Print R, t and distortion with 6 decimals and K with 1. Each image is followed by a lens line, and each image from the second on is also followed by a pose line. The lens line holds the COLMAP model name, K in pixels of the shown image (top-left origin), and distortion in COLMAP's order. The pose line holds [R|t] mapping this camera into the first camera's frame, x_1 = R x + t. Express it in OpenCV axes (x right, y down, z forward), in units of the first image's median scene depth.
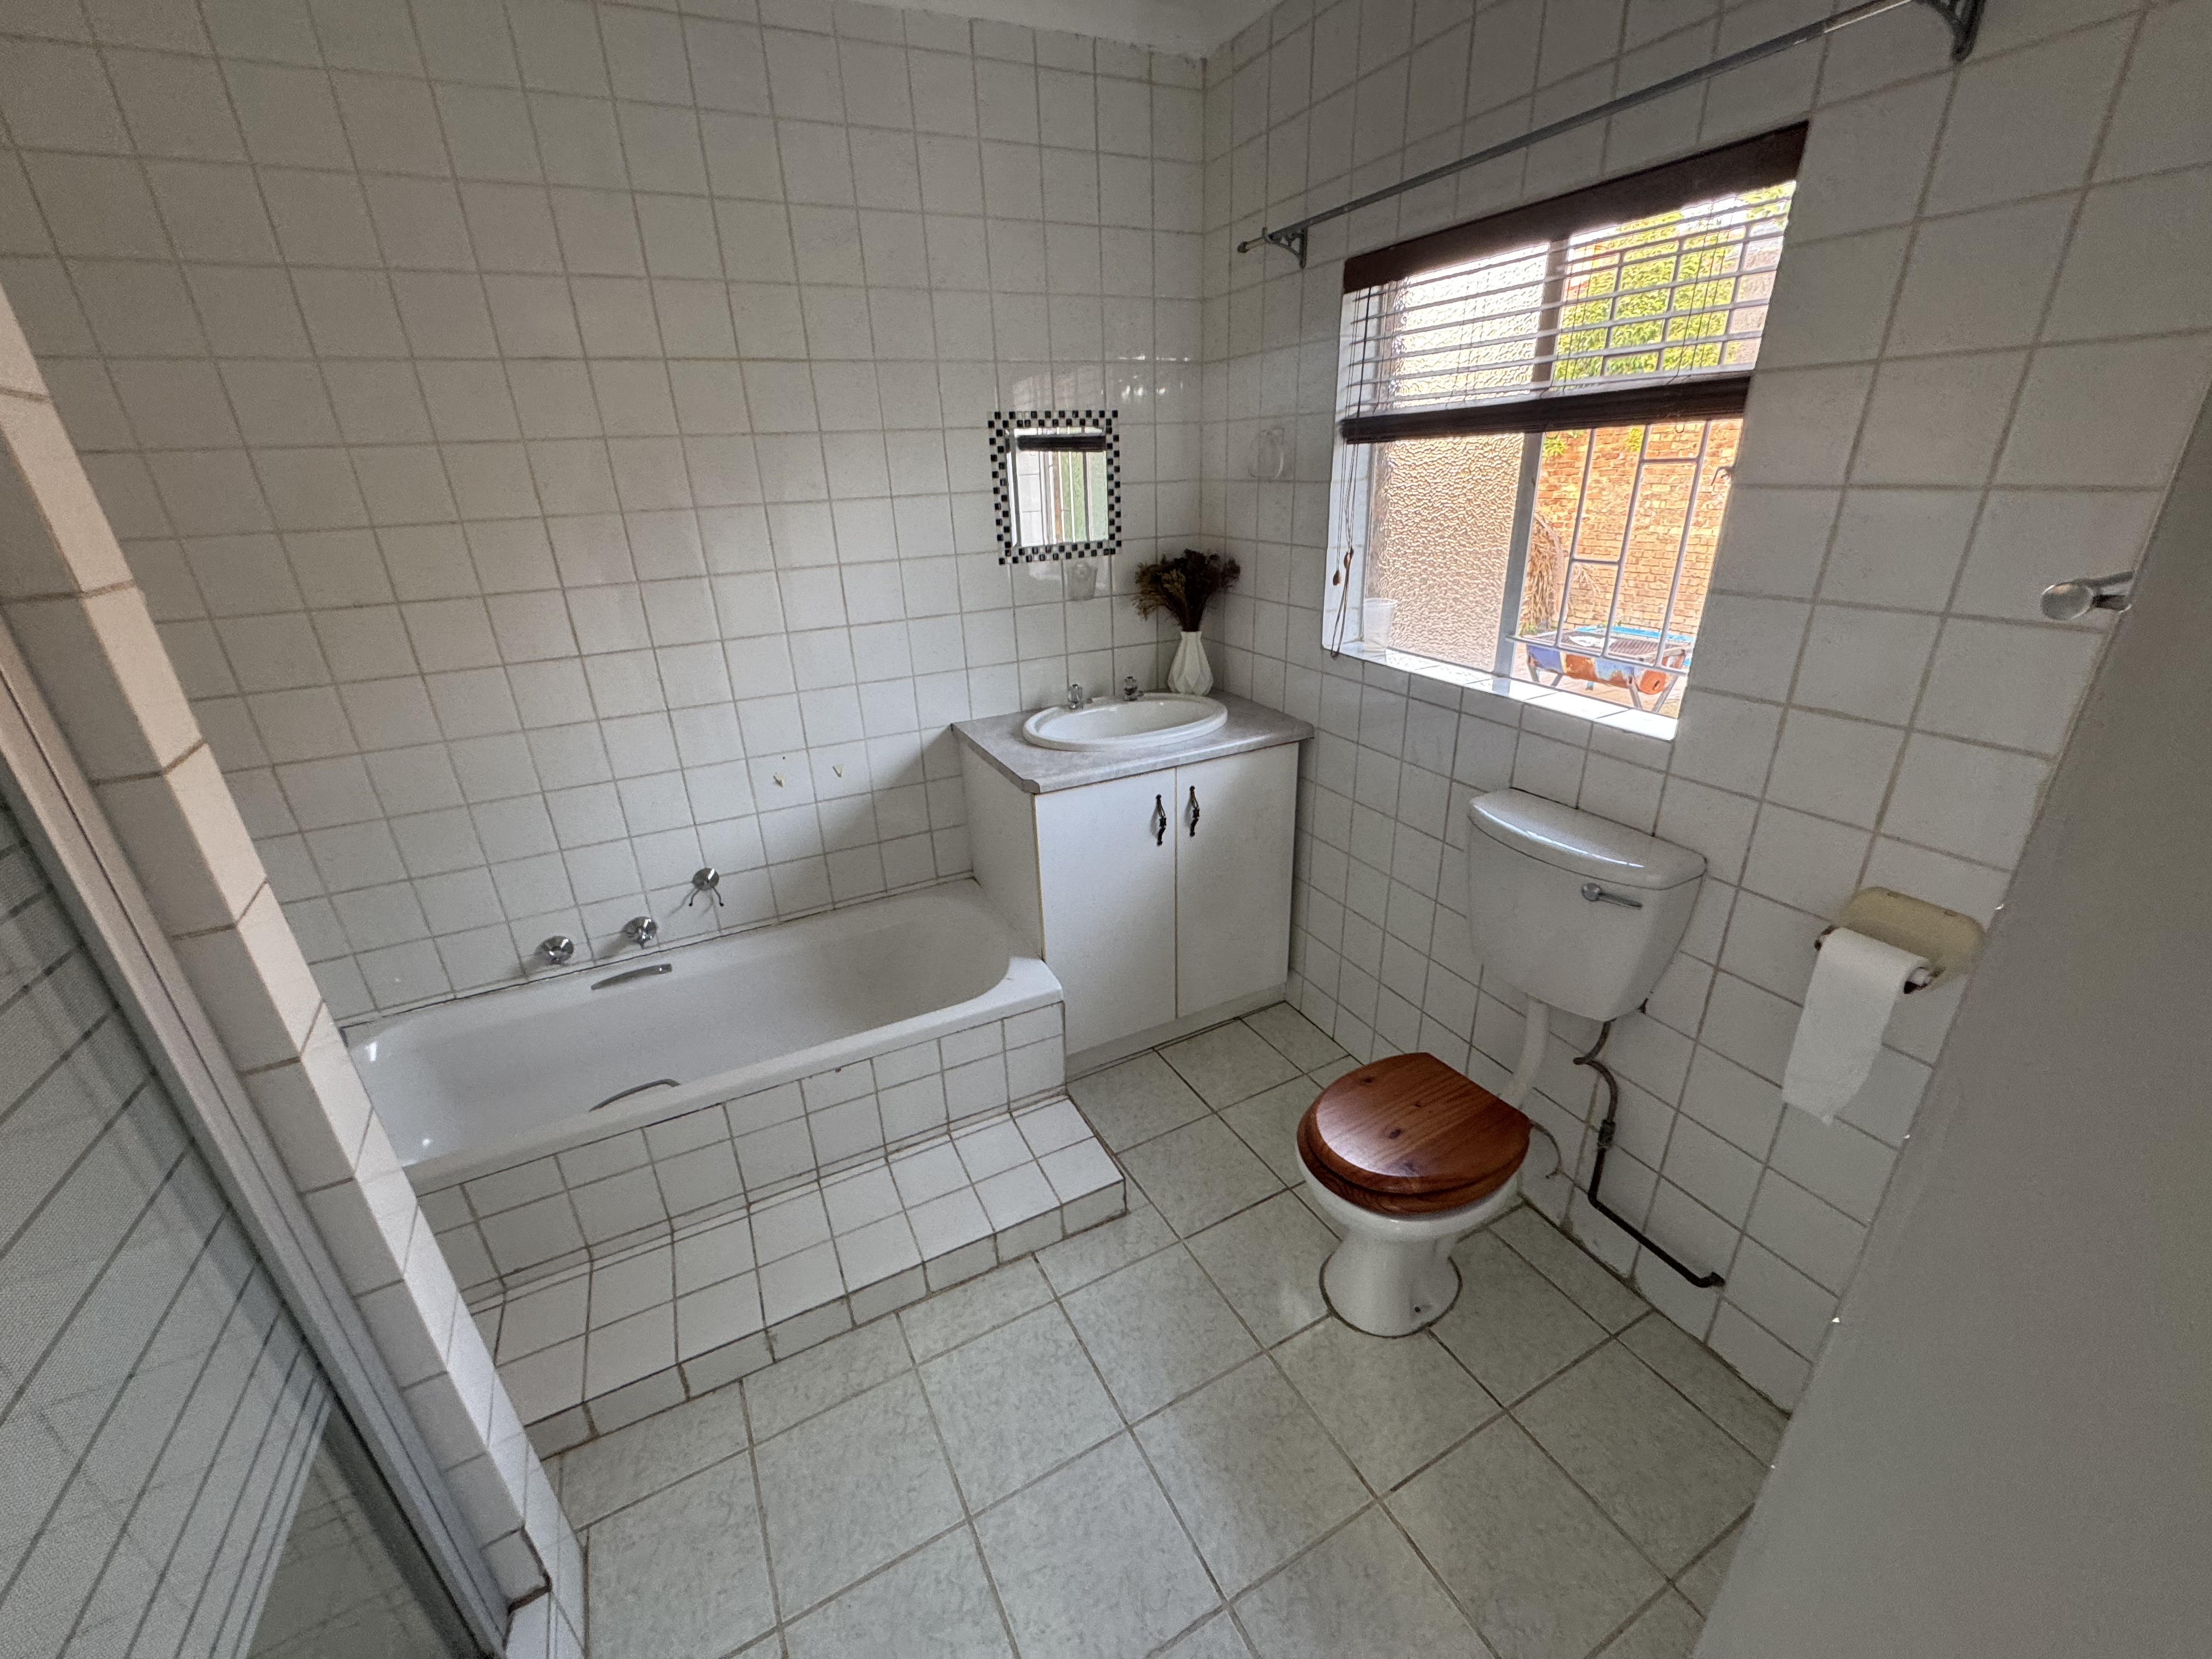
lens RADIAL K [[881.5, 0, 1103.6], [0, 881.5, 824.4], [0, 0, 1]] dist [-0.002401, 0.000649]
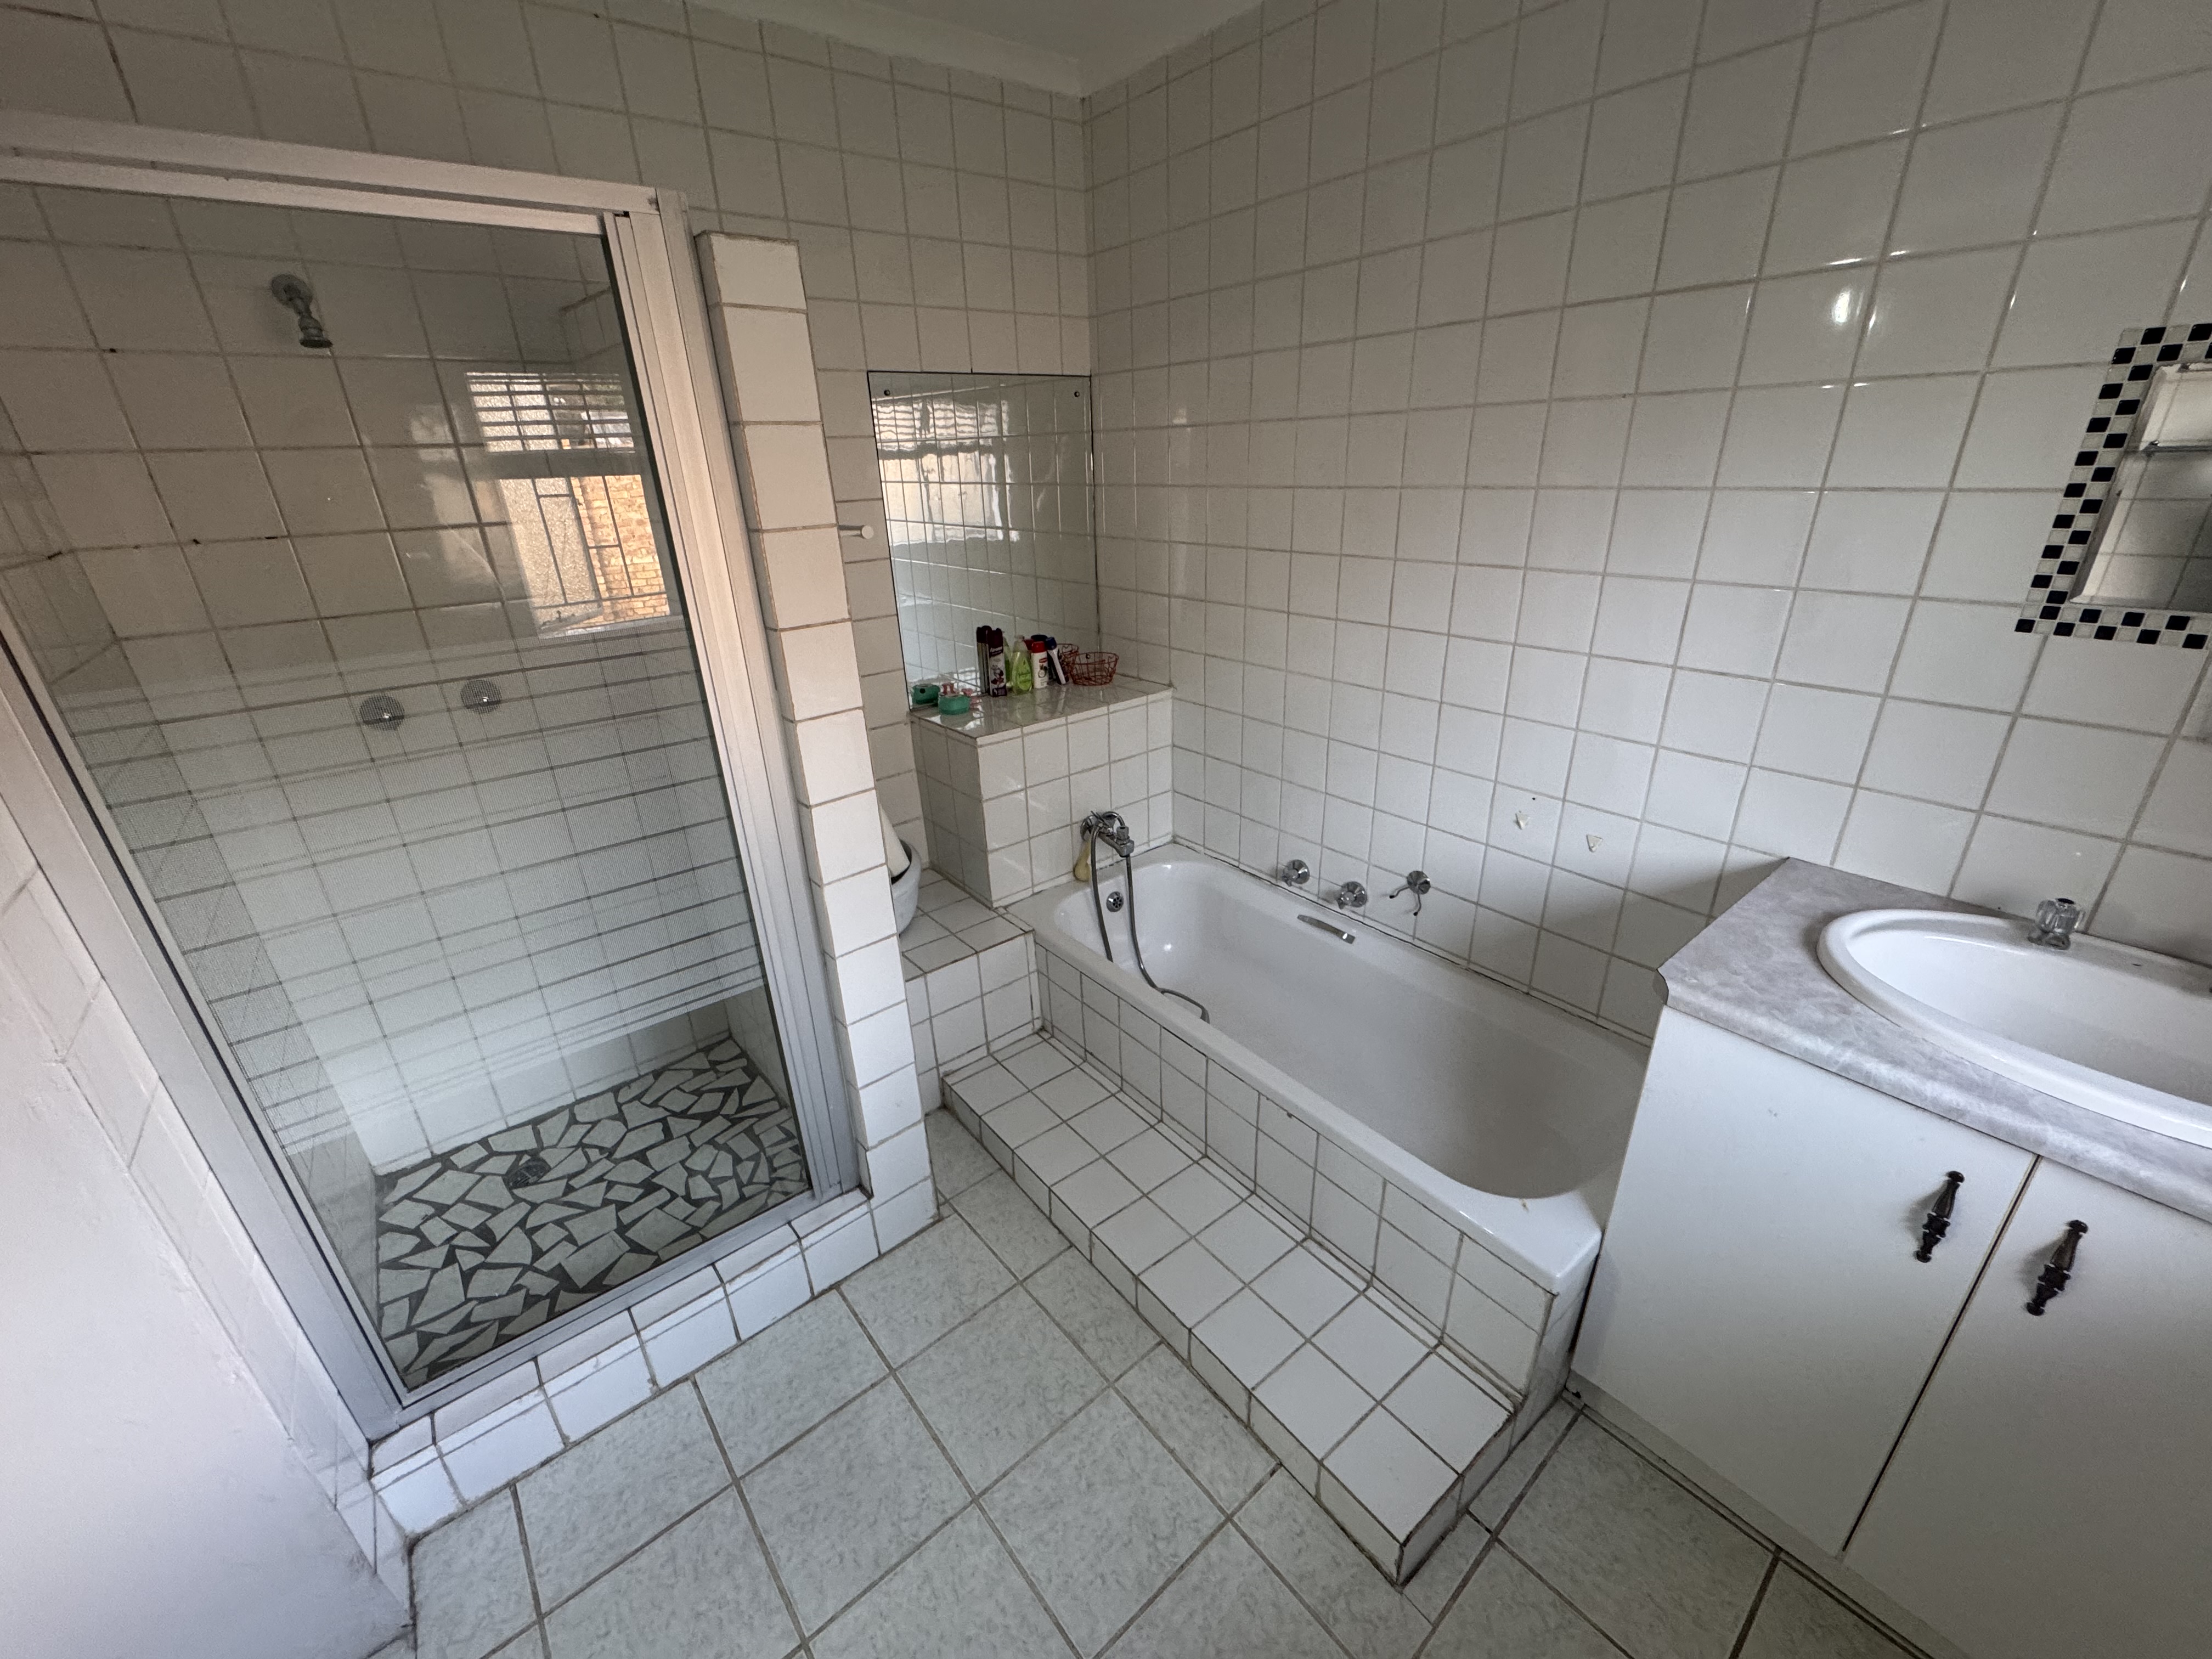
lens RADIAL K [[881.5, 0, 1103.6], [0, 881.5, 824.4], [0, 0, 1]] dist [-0.002401, 0.000649]
pose [[0.209077, 0.406886, -0.889230, 0.298545], [-0.351250, 0.879890, 0.320025, -0.180872], [0.912639, 0.245433, 0.326883, 0.383737]]
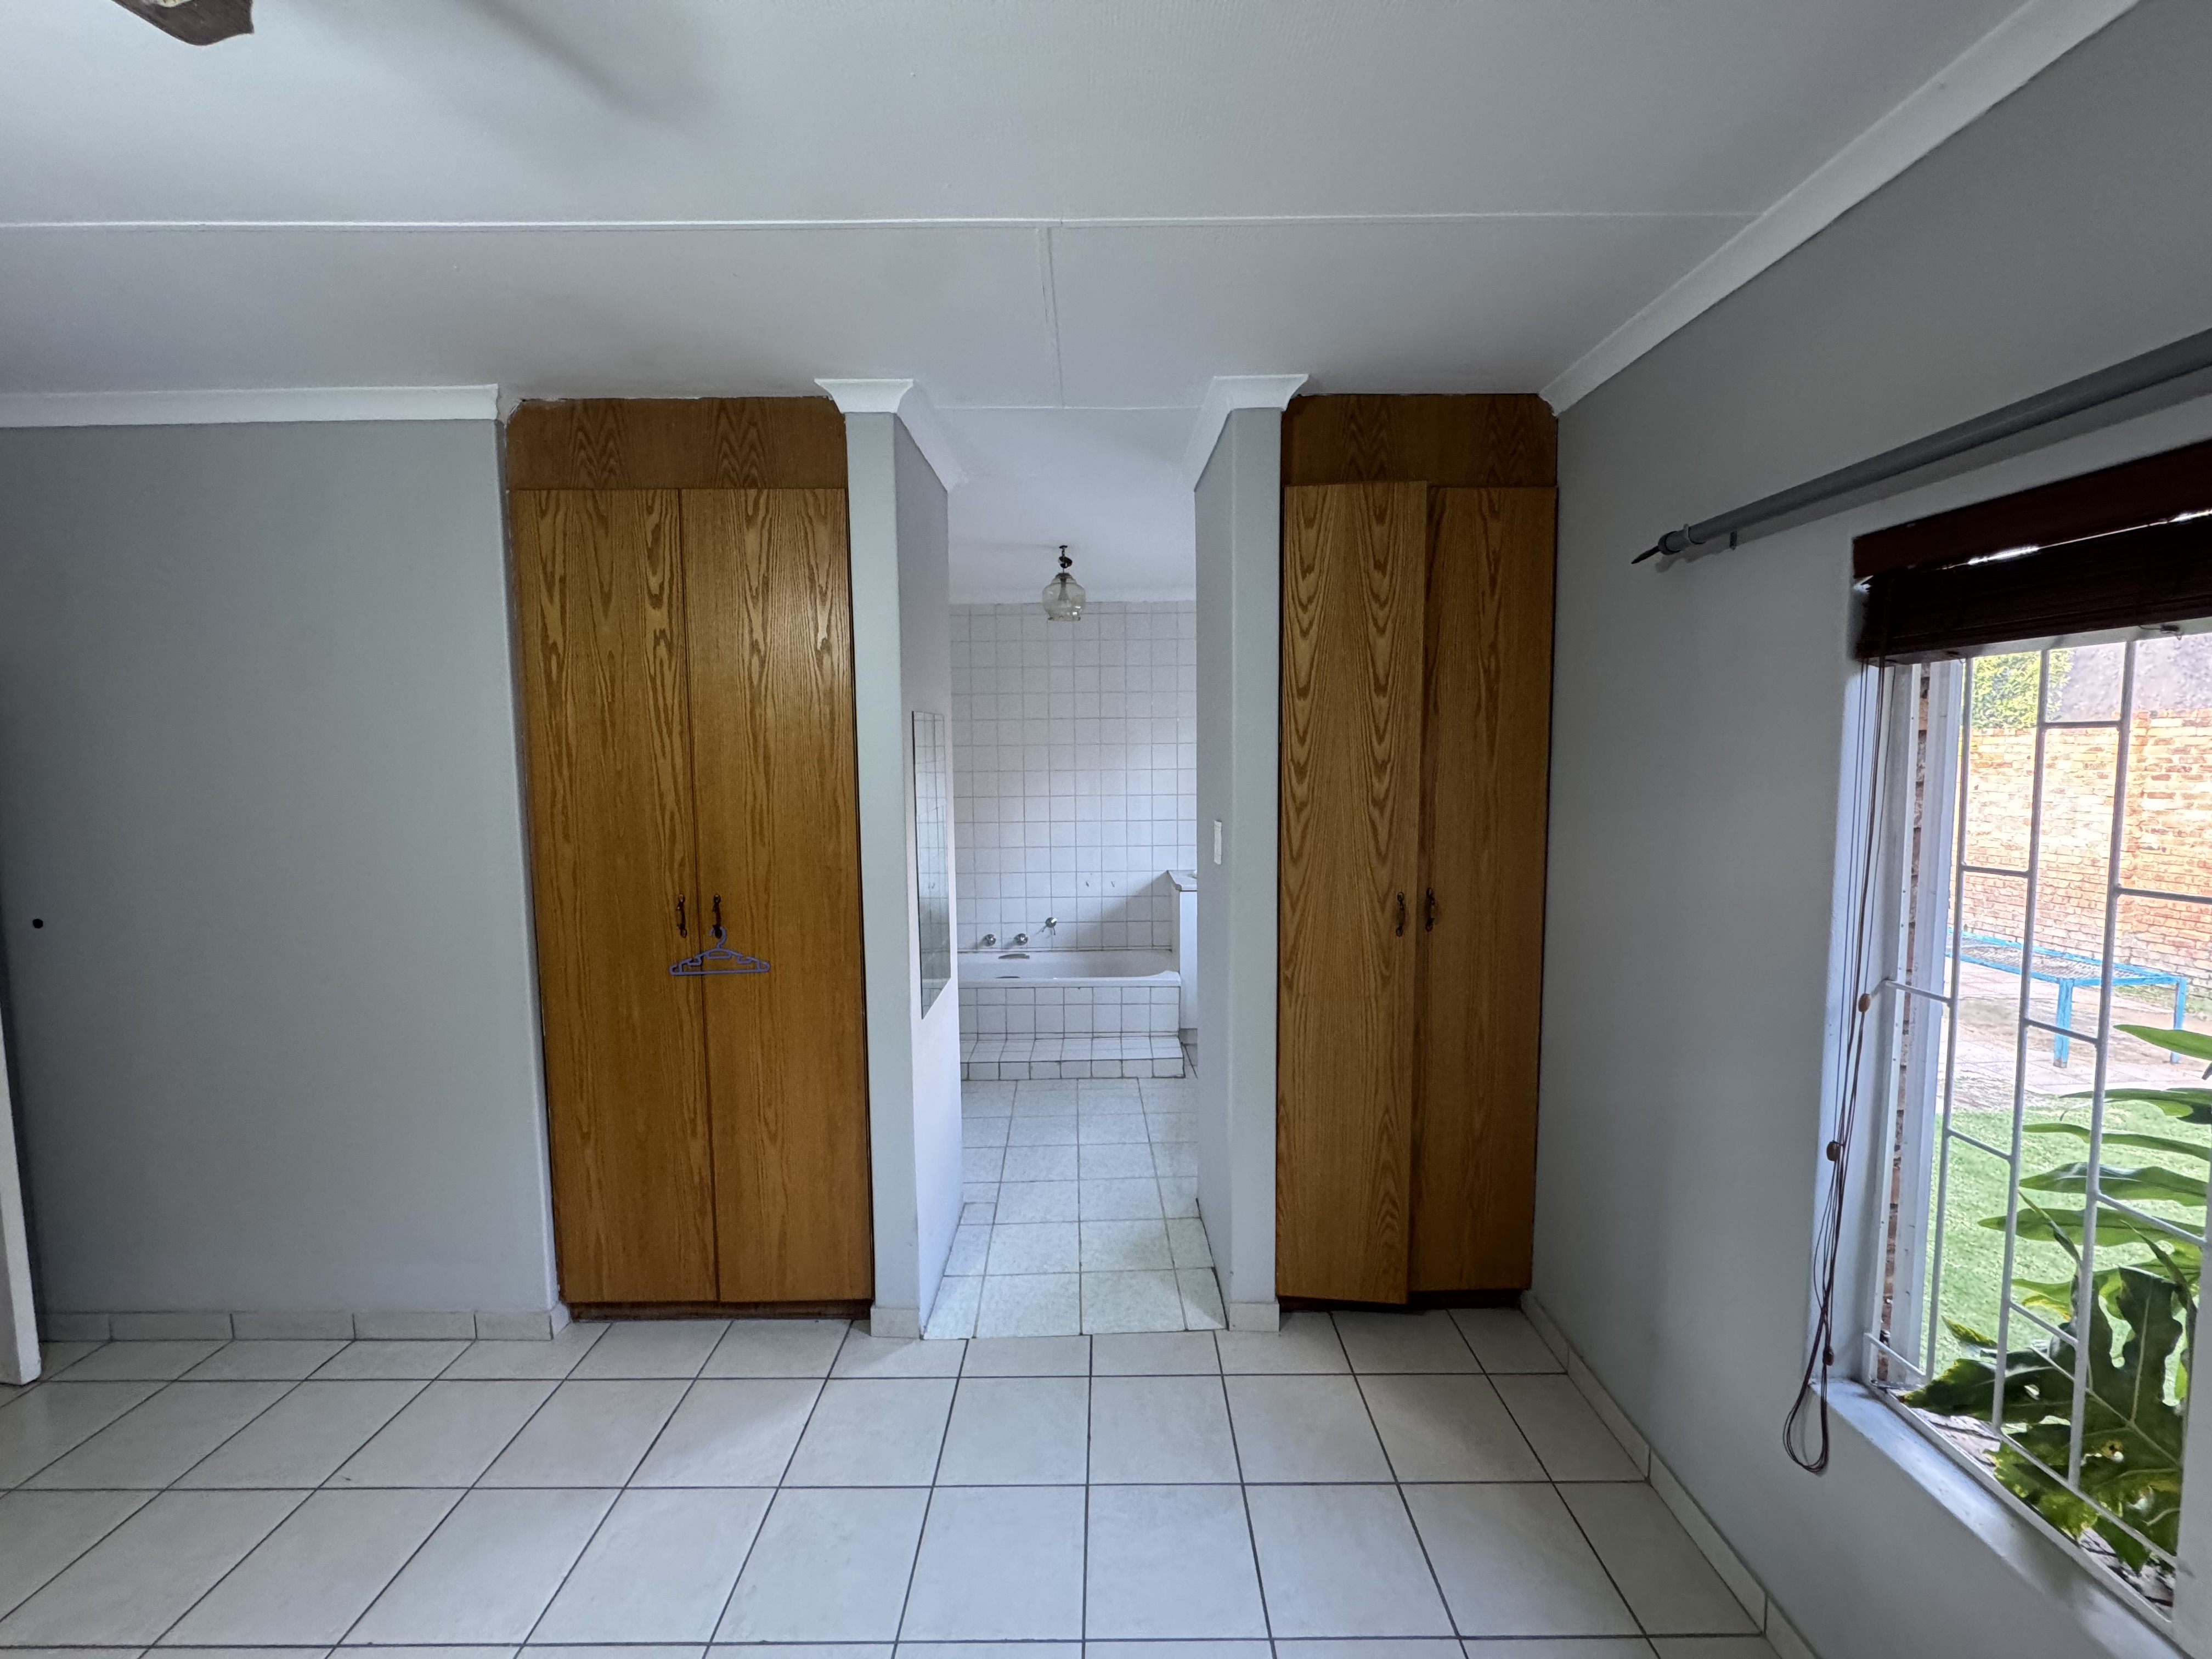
lens RADIAL K [[881.5, 0, 1103.6], [0, 881.5, 824.4], [0, 0, 1]] dist [-0.002401, 0.000649]
pose [[0.897452, 0.064472, -0.436374, 0.671690], [-0.191394, 0.948204, -0.253531, 0.386545], [0.397426, 0.311051, 0.863307, -1.027482]]
